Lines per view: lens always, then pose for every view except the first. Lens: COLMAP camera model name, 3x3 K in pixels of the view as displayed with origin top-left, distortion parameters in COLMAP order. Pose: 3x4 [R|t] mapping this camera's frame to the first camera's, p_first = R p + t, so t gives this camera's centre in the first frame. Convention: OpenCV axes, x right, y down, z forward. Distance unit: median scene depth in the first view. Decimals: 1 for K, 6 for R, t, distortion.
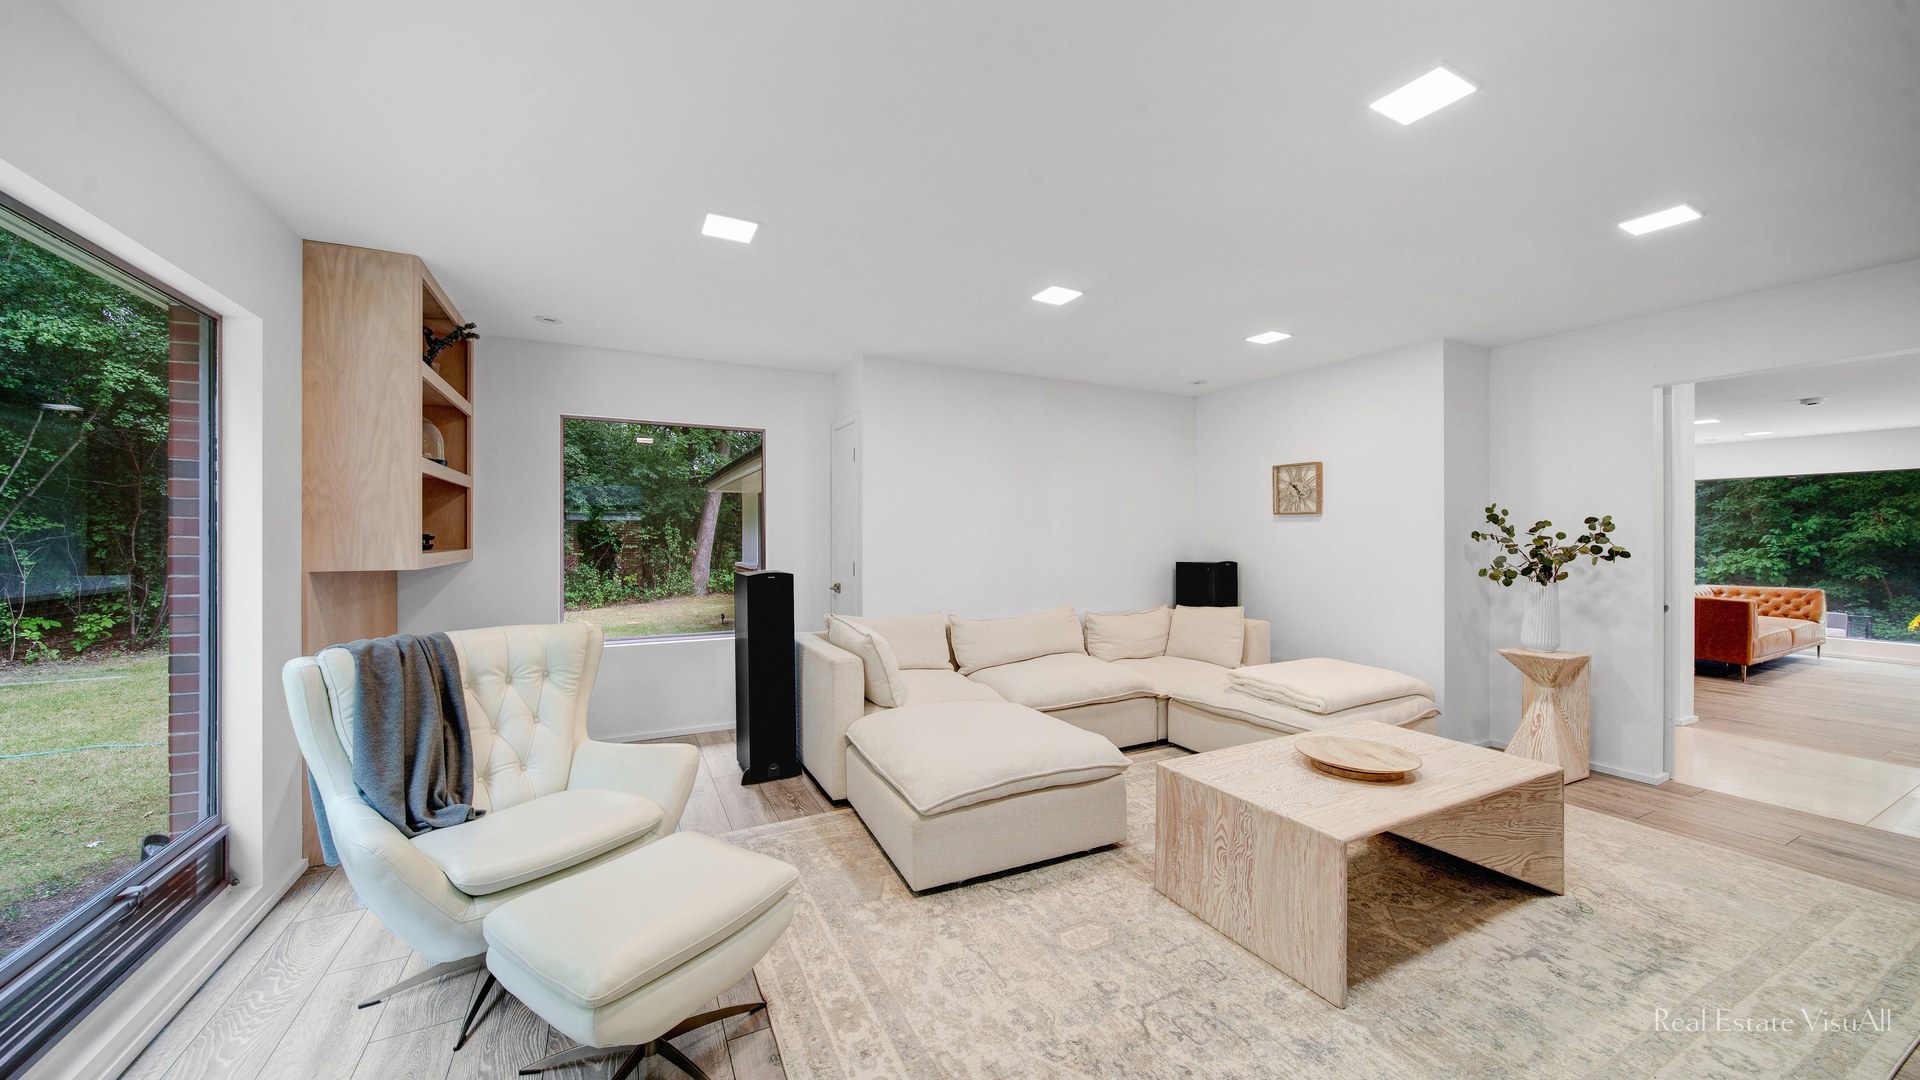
lens RADIAL K [[681.6, 0, 948.1], [0, 681.6, 539.2], [0, 0, 1]] dist [0.013784, -0.006628]
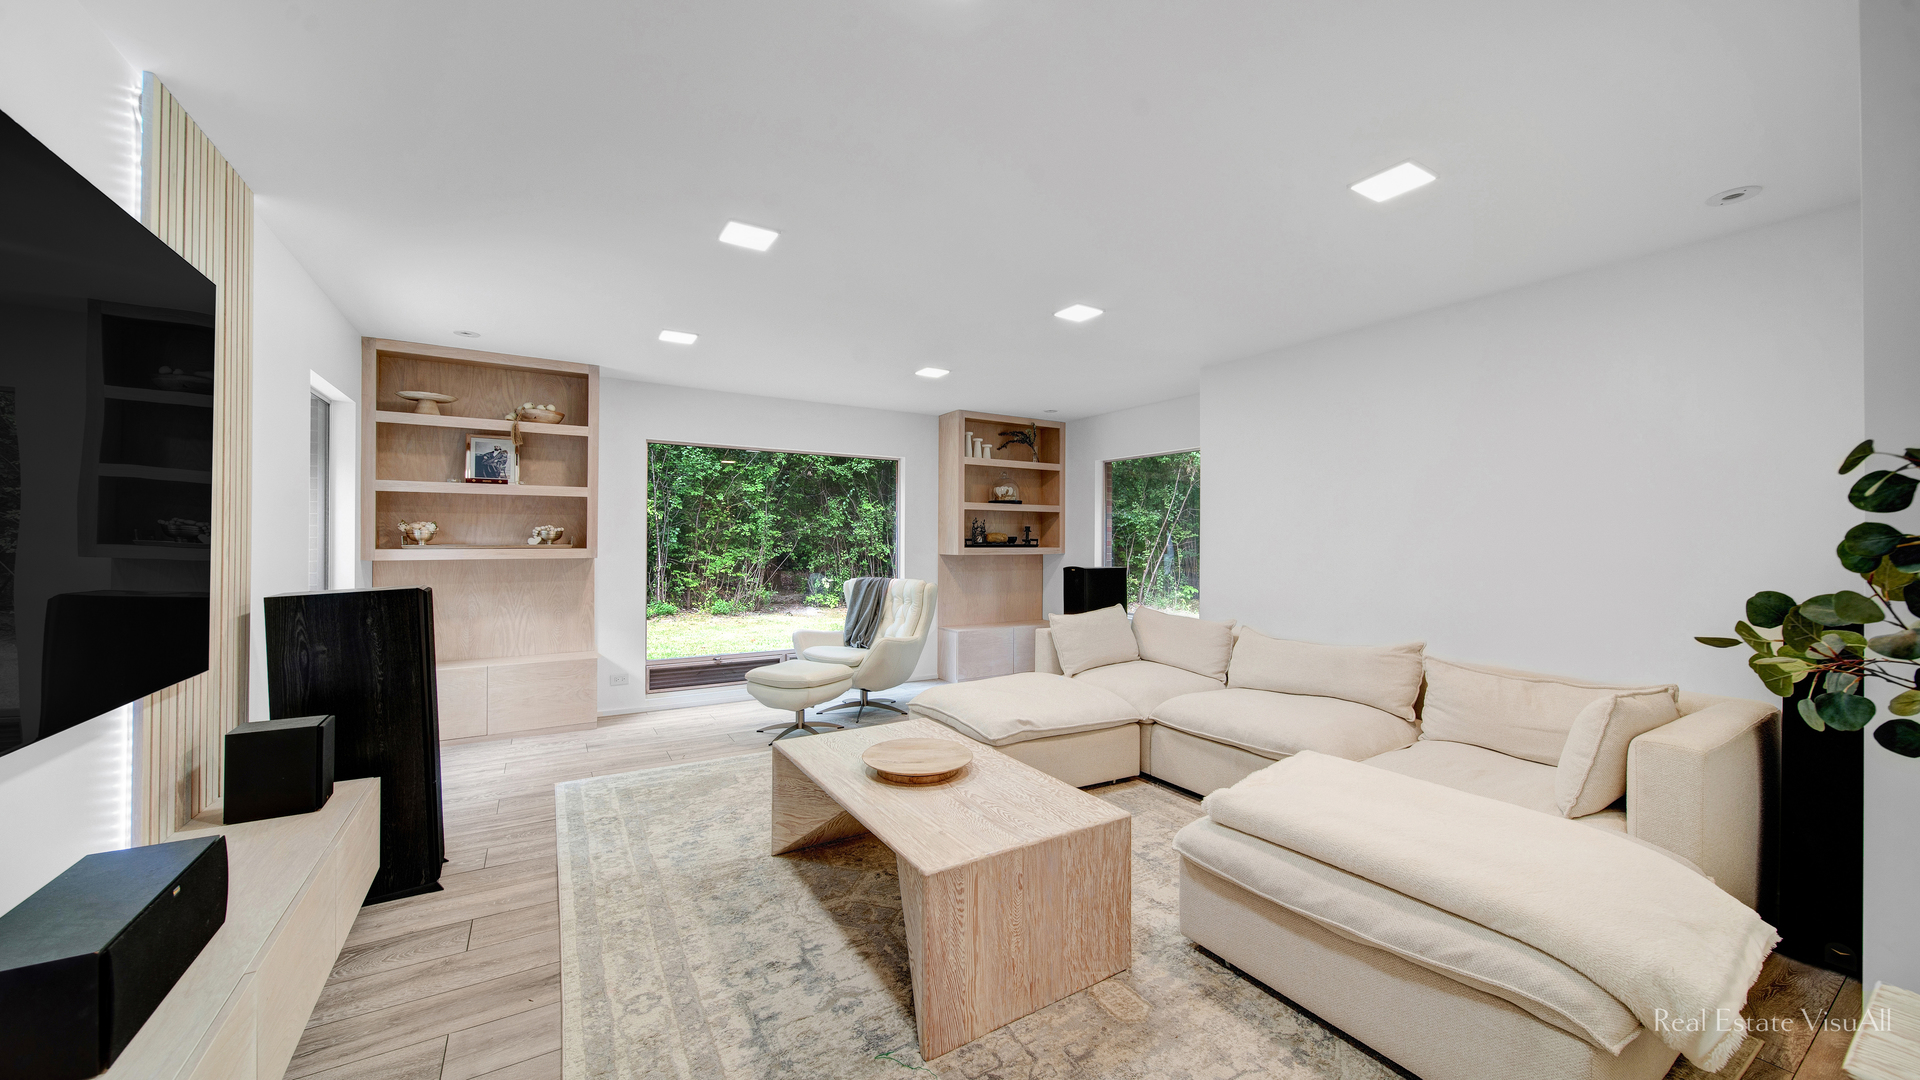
lens RADIAL K [[681.6, 0, 948.1], [0, 681.6, 539.2], [0, 0, 1]] dist [0.013784, -0.006628]
pose [[0.054703, -0.004897, -0.998491, 1.841775], [0.012046, 0.999918, -0.004244, 0.008360], [0.998430, -0.011796, 0.054758, 1.159129]]
